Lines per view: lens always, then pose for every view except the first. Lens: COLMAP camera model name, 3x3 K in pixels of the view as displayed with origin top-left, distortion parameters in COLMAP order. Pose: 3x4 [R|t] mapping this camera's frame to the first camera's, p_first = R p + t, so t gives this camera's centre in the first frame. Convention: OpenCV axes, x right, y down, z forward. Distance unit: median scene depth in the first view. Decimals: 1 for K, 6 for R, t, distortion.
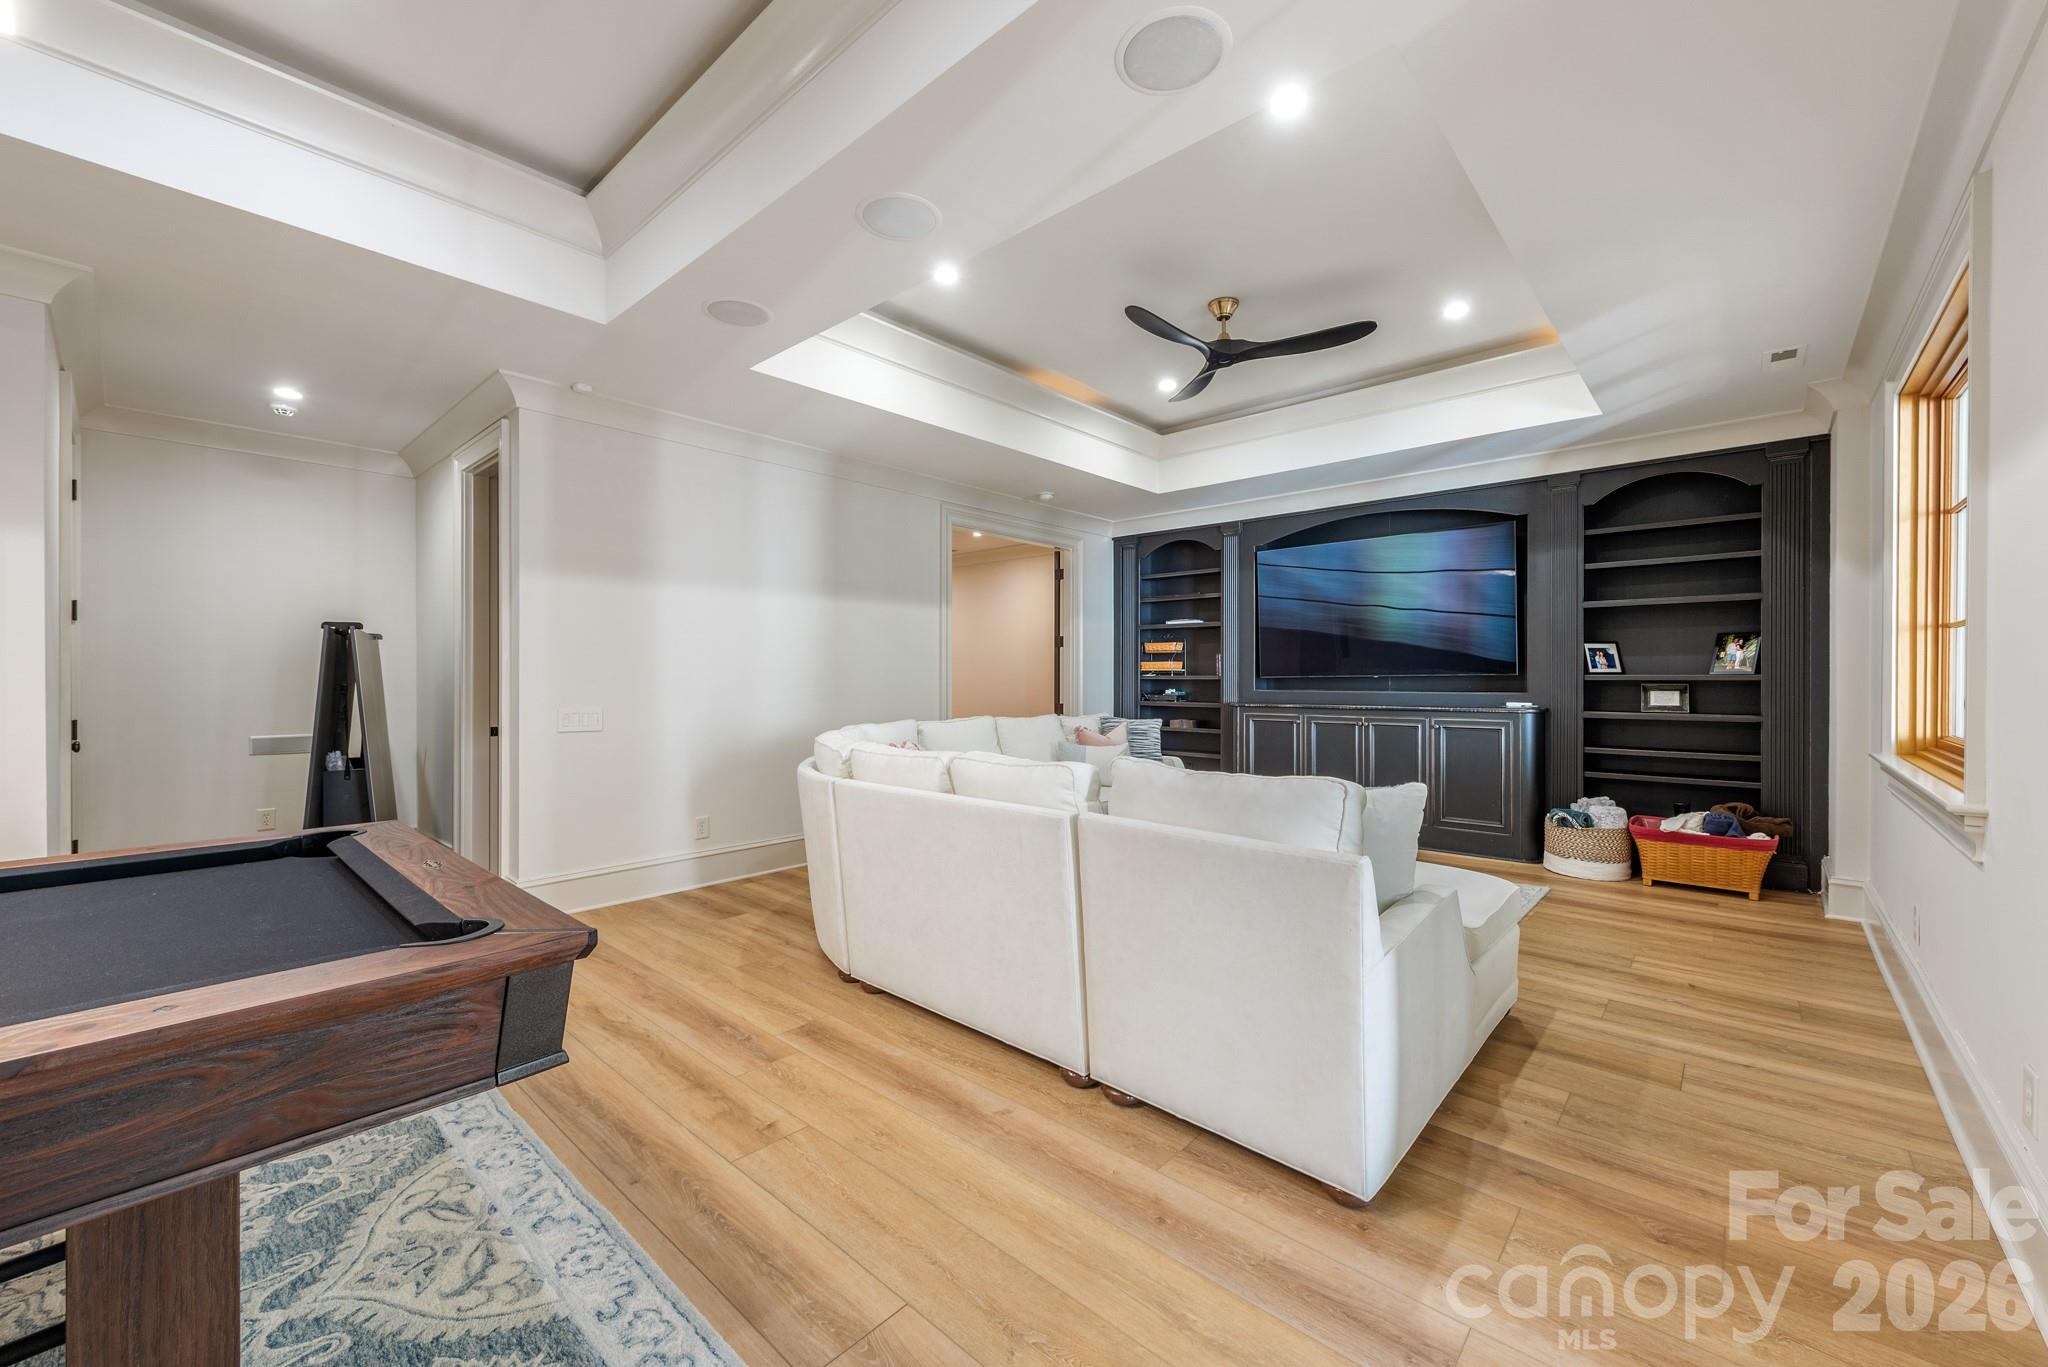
lens RADIAL K [[802.3, 0, 1034.6], [0, 802.3, 684.9], [0, 0, 1]] dist [0.008267, -0.000548]
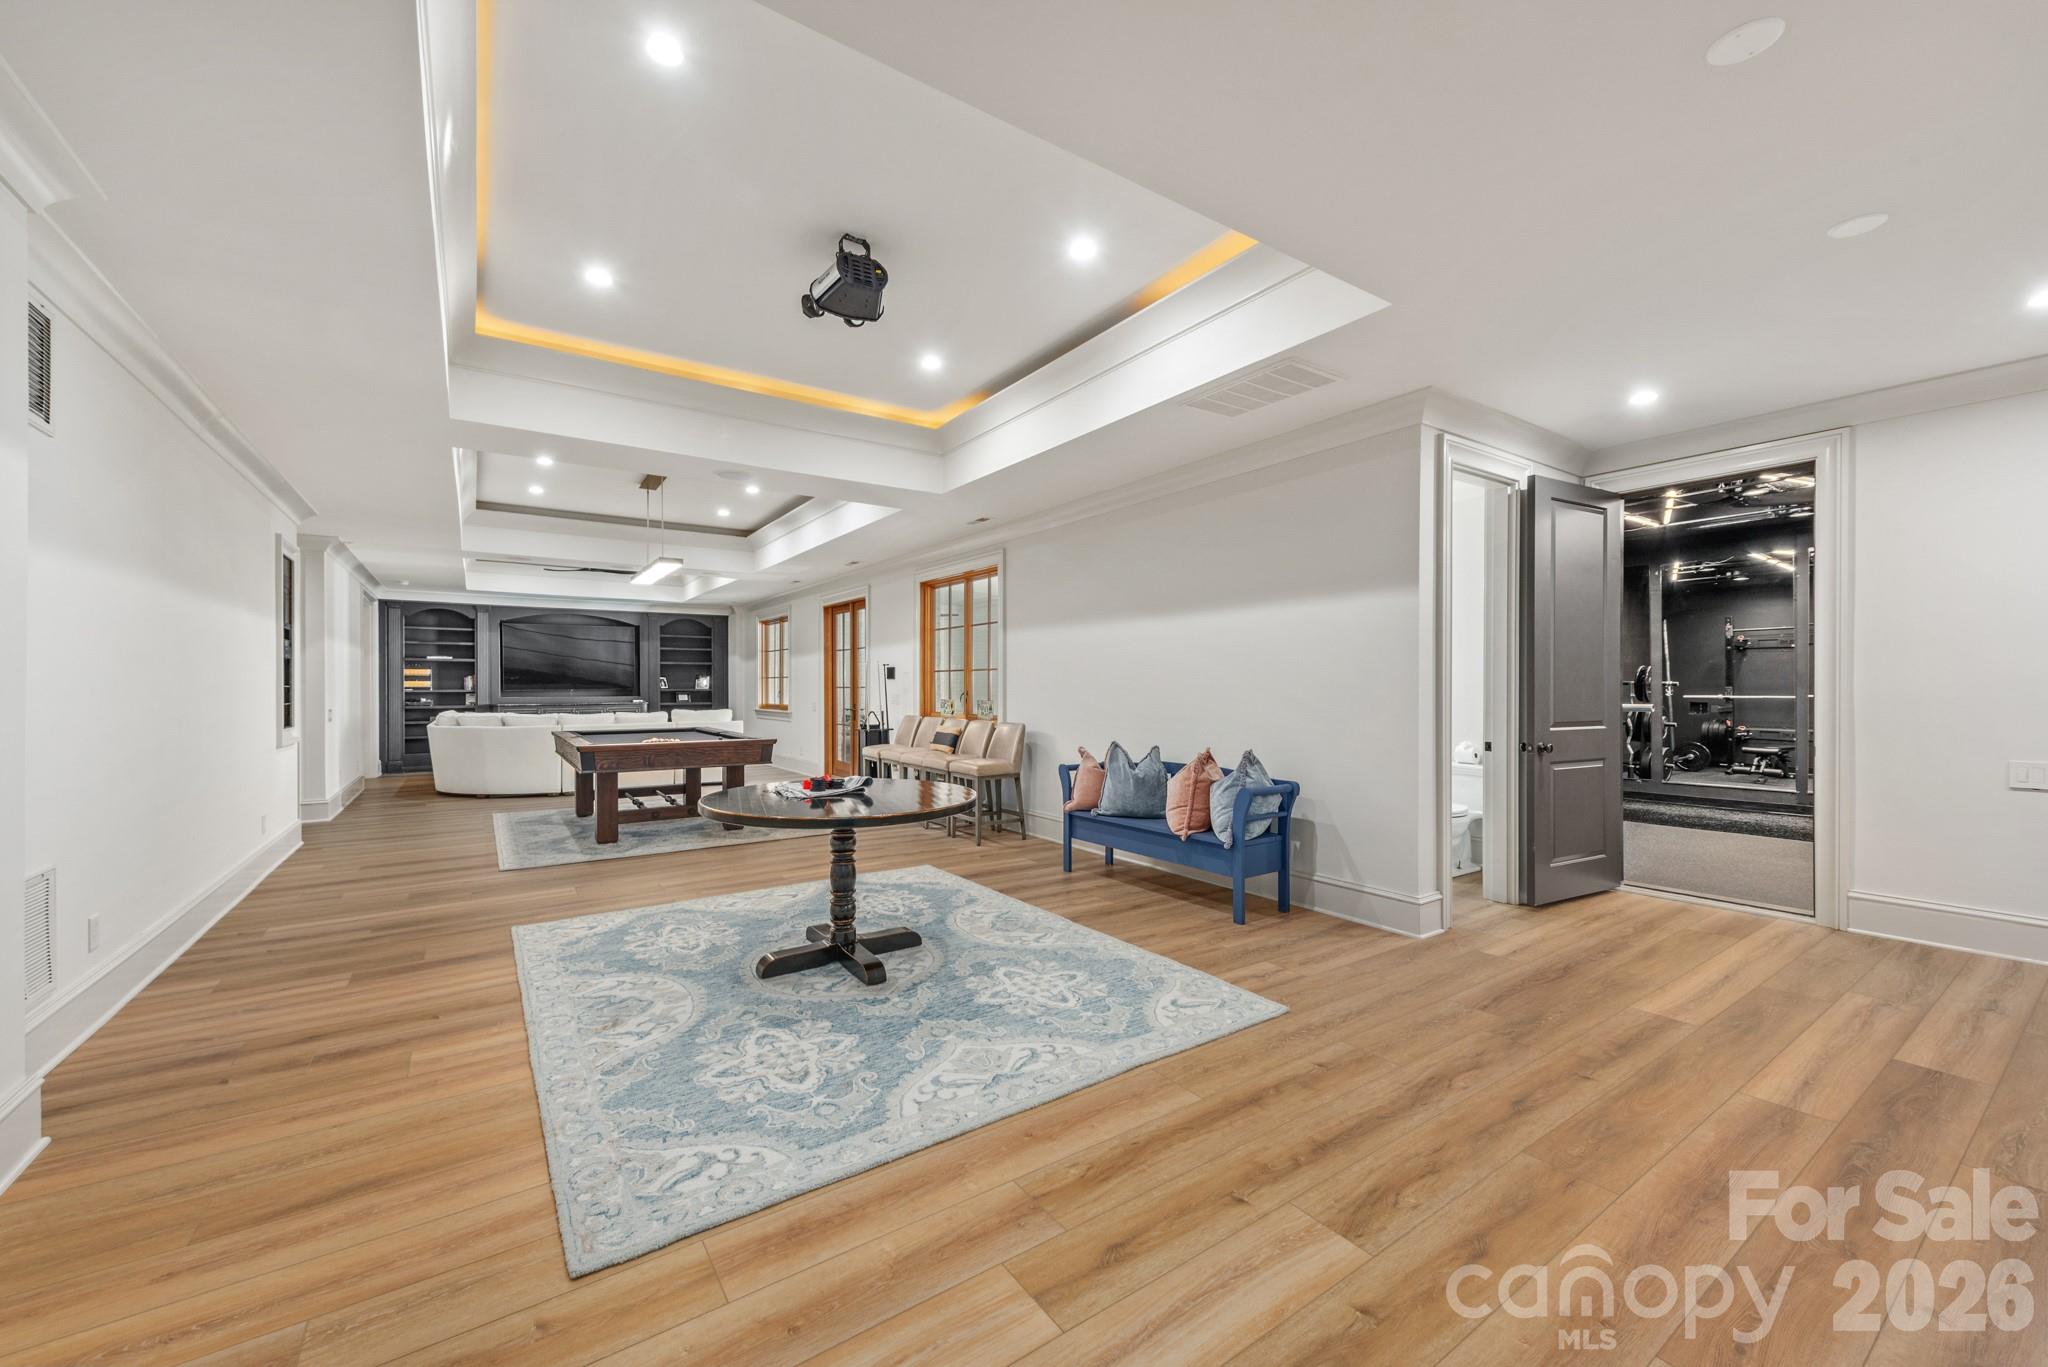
lens RADIAL K [[802.3, 0, 1033.1], [0, 802.3, 680.7], [0, 0, 1]] dist [0.008267, -0.000548]
pose [[0.239655, -0.005508, 0.970842, -1.223045], [0.002860, 0.999984, 0.004967, -0.037987], [-0.970854, 0.001586, 0.239667, -0.636513]]
